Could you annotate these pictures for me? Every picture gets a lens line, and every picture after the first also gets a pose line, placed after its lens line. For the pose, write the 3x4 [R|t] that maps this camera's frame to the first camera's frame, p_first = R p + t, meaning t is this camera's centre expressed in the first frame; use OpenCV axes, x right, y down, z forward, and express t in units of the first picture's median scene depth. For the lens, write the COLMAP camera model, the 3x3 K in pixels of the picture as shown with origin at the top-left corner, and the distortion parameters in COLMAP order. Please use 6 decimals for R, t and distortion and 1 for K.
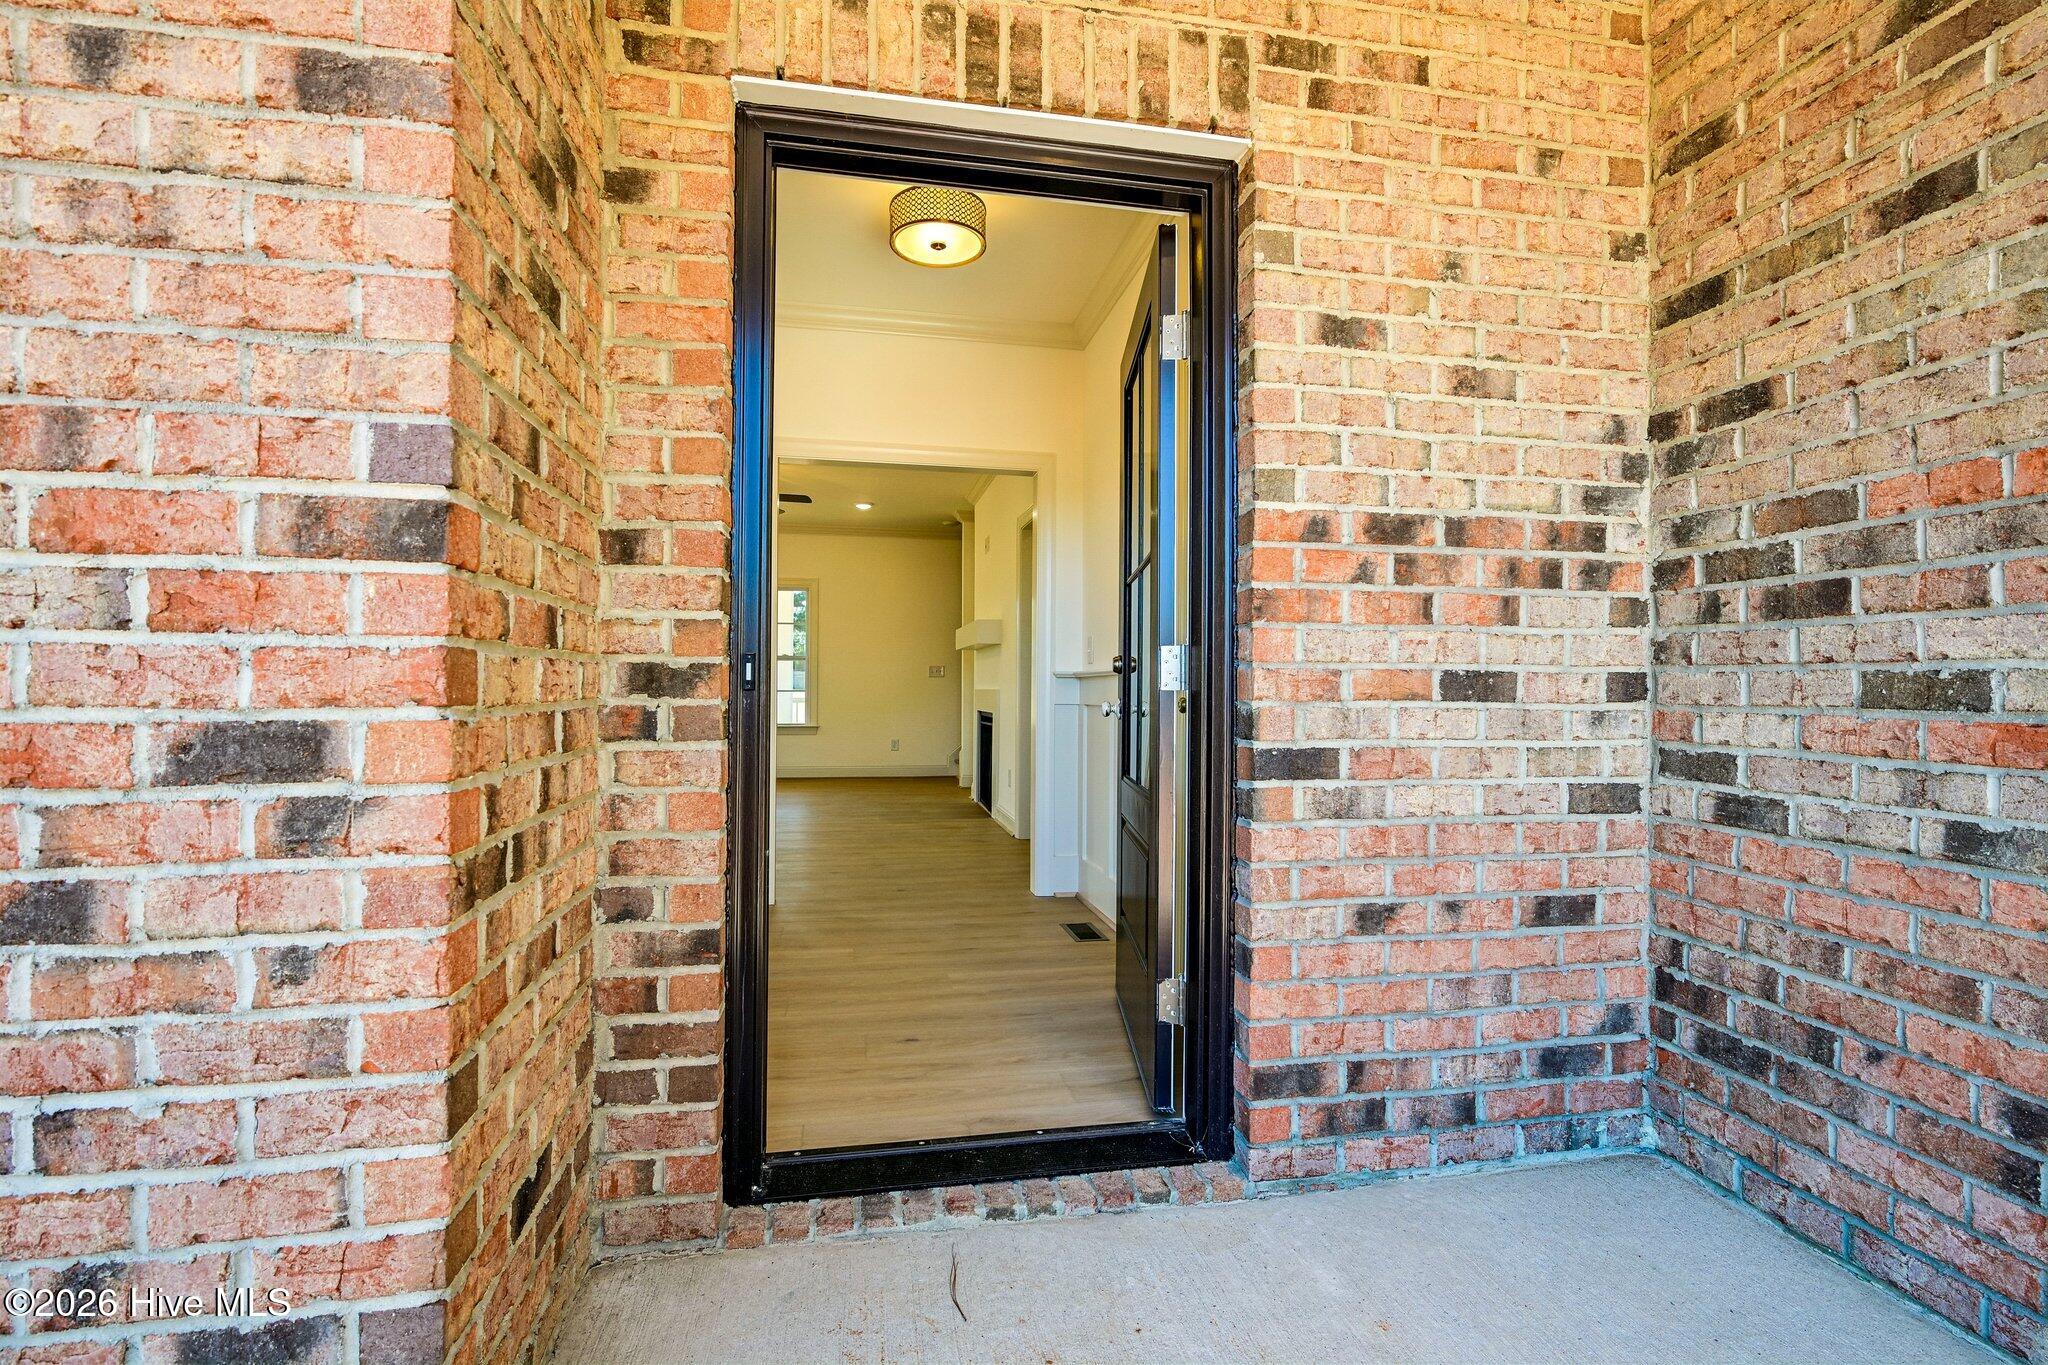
lens RADIAL K [[923.3, 0, 1022.9], [0, 923.3, 686.9], [0, 0, 1]] dist [-0.002629, 0.000245]
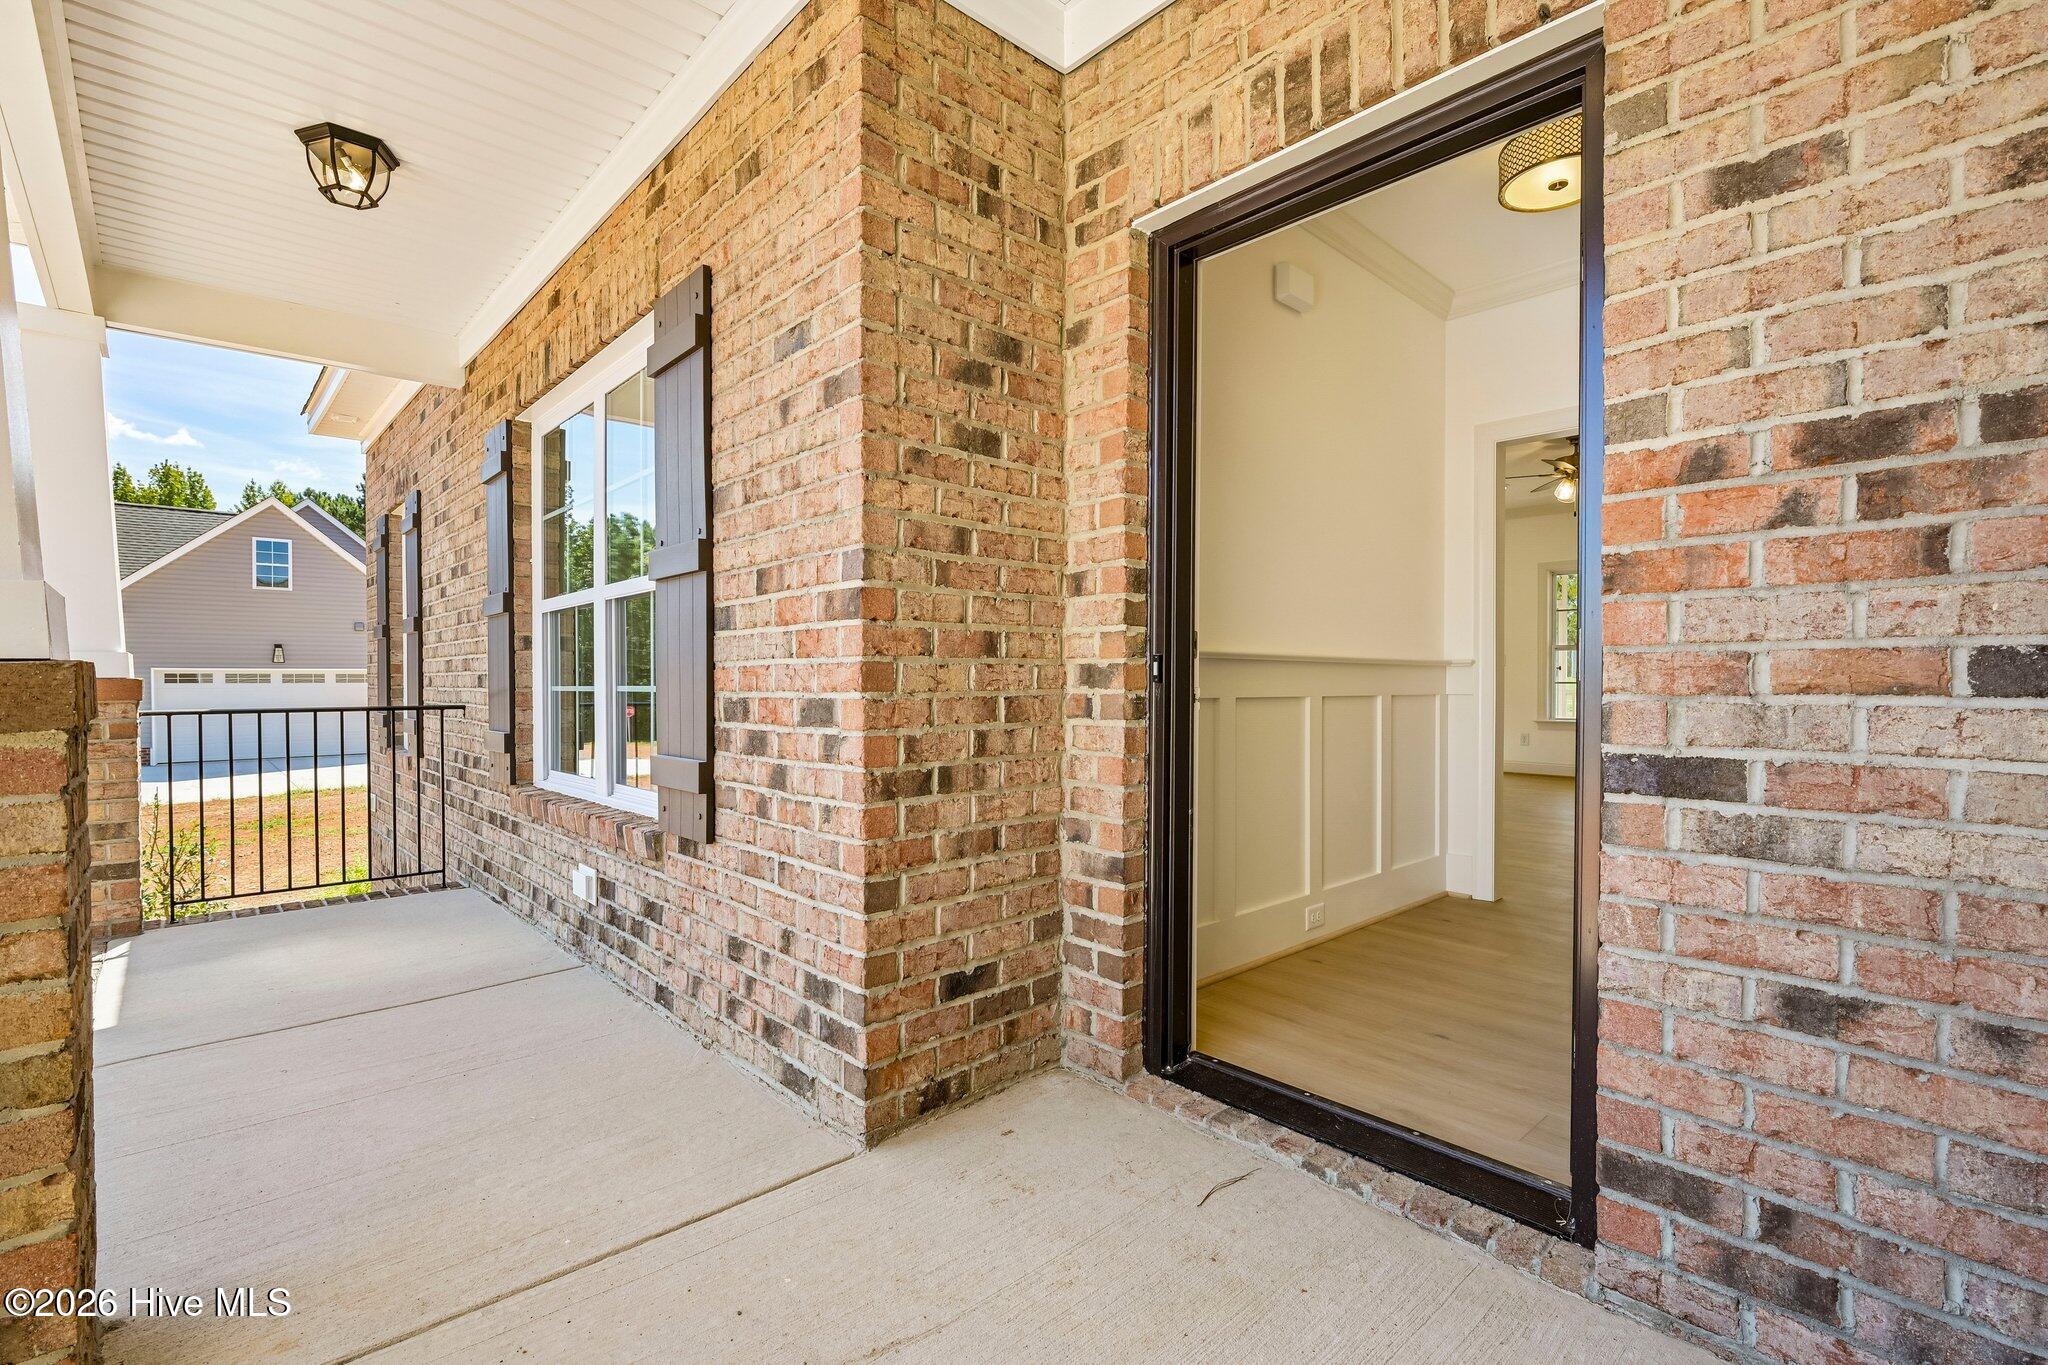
lens RADIAL K [[923.3, 0, 1020.9], [0, 923.3, 687.2], [0, 0, 1]] dist [-0.002629, 0.000245]
pose [[0.527195, 0.000802, -0.849744, 0.683721], [0.006307, 0.999968, 0.004856, 0.002157], [0.849721, -0.007920, 0.527173, 0.142888]]
